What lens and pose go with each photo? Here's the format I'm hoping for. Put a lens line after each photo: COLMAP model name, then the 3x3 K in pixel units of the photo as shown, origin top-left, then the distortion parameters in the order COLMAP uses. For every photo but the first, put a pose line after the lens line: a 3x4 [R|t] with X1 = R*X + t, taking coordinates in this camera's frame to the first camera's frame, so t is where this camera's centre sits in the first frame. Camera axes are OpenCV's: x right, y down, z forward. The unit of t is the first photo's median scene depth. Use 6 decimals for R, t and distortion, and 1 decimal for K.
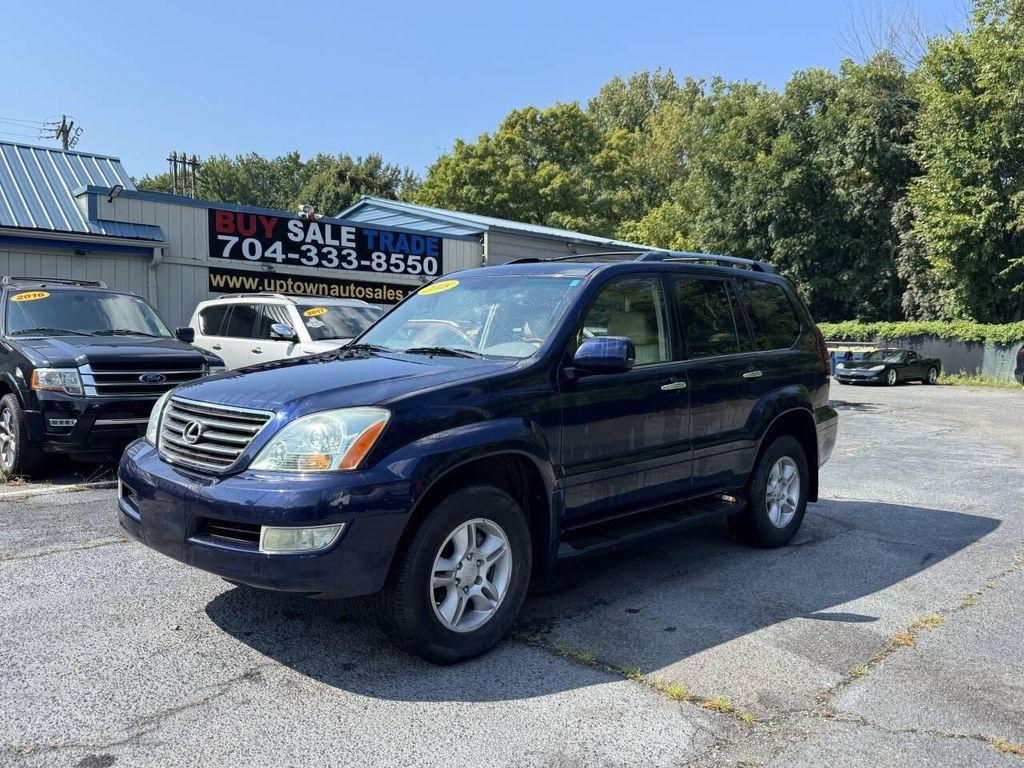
lens RADIAL K [[866.3, 0, 525.5], [0, 866.3, 395.9], [0, 0, 1]] dist [0.134352, -0.251286]
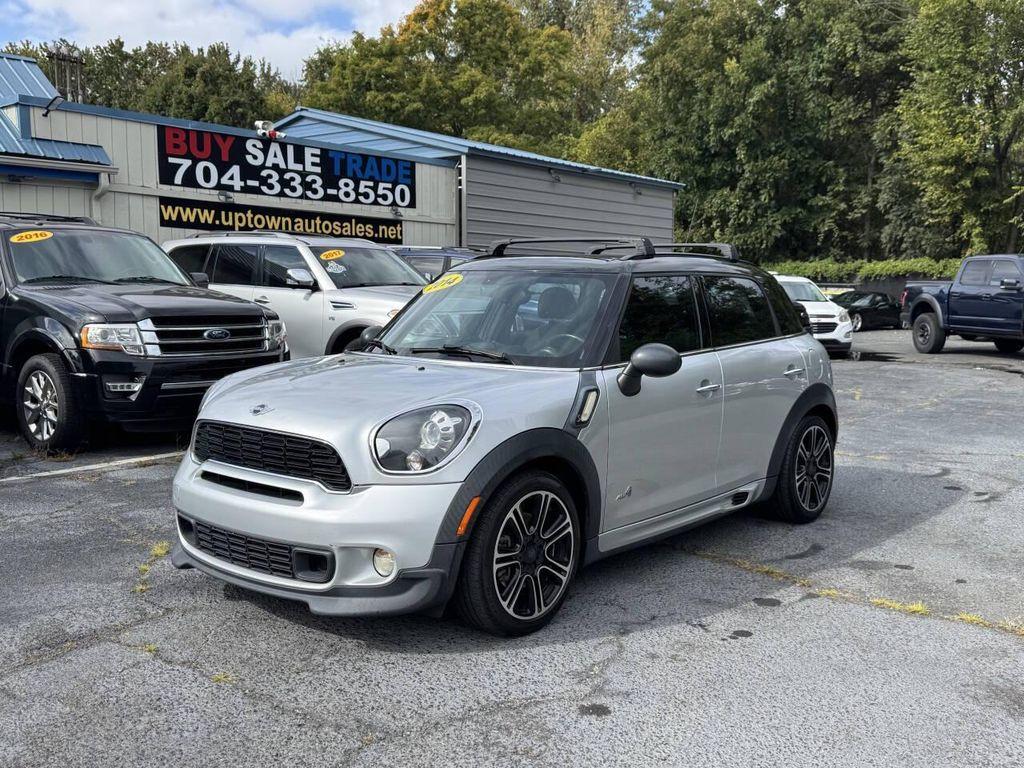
lens RADIAL K [[1053.2, 0, 524.0], [0, 1053.2, 393.1], [0, 0, 1]] dist [0.168148, -0.359664]
pose [[0.991551, -0.015548, 0.128784, -0.140003], [0.009857, 0.998951, 0.044712, -0.003446], [-0.129344, -0.043064, 0.990664, -0.044098]]
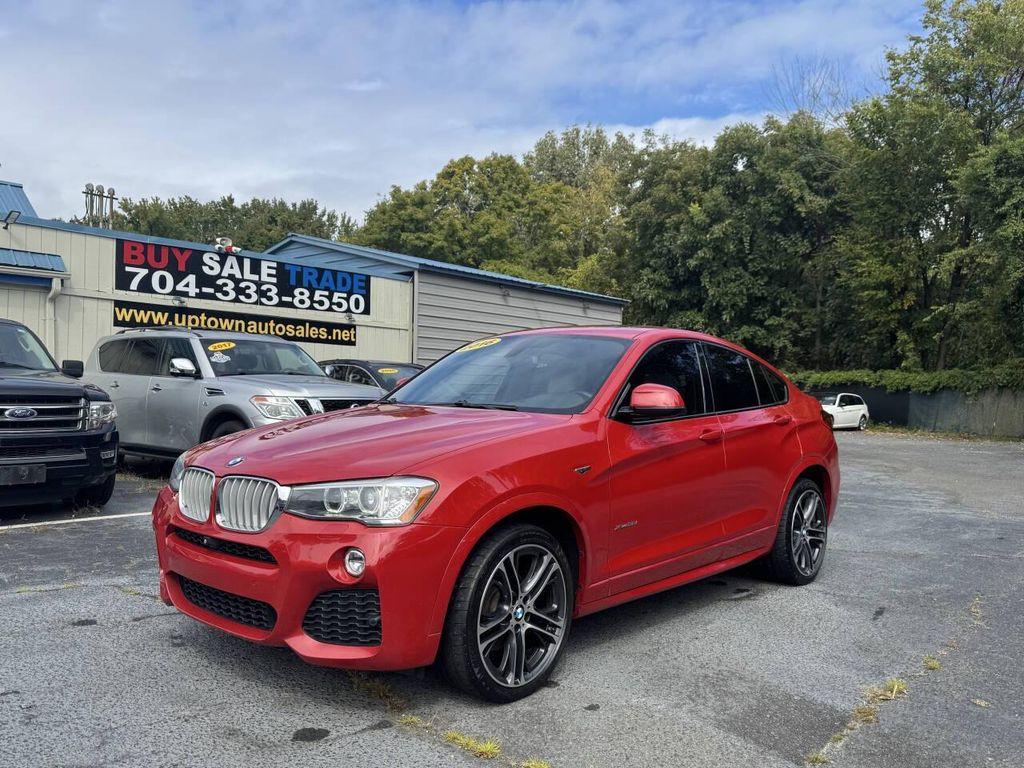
lens RADIAL K [[855.9, 0, 523.4], [0, 855.9, 378.5], [0, 0, 1]] dist [0.192786, -0.451206]
pose [[0.997681, 0.008641, 0.067515, 0.011961], [-0.003503, 0.997113, -0.075851, 0.005428], [-0.067976, 0.075438, 0.994831, 0.045912]]
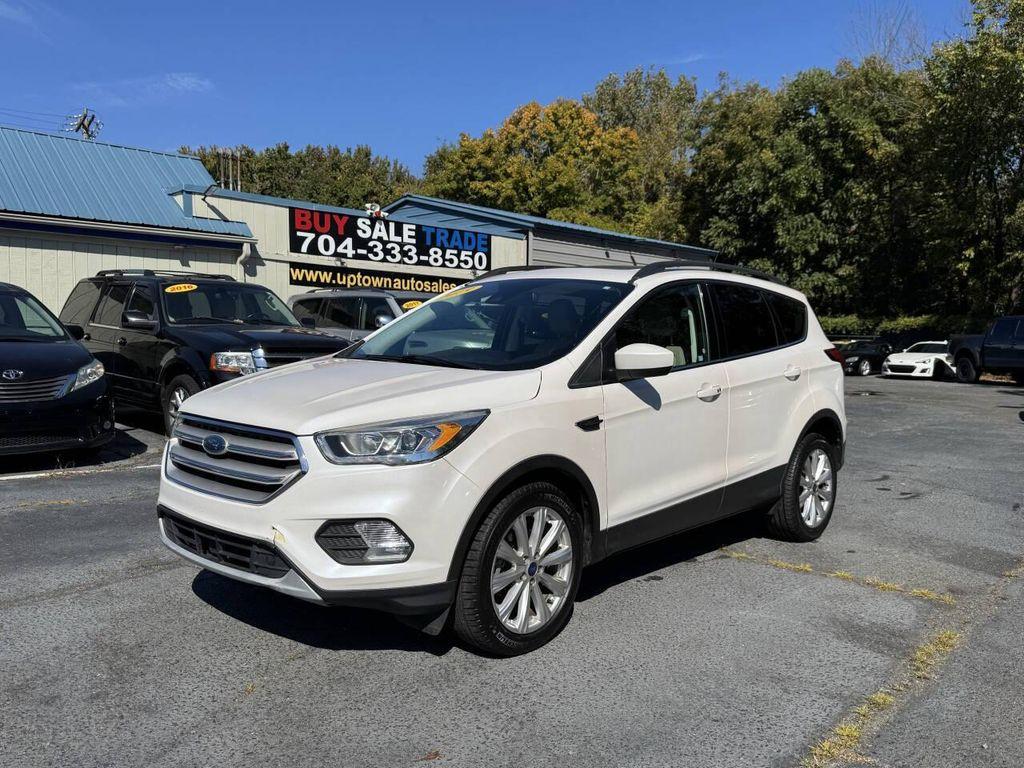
lens RADIAL K [[878.3, 0, 518.9], [0, 878.3, 395.4], [0, 0, 1]] dist [0.130009, -0.244123]
pose [[0.999605, 0.001426, 0.028073, -0.101162], [-0.001588, 0.999982, 0.005756, 0.008893], [-0.028064, -0.005798, 0.999589, -0.081940]]
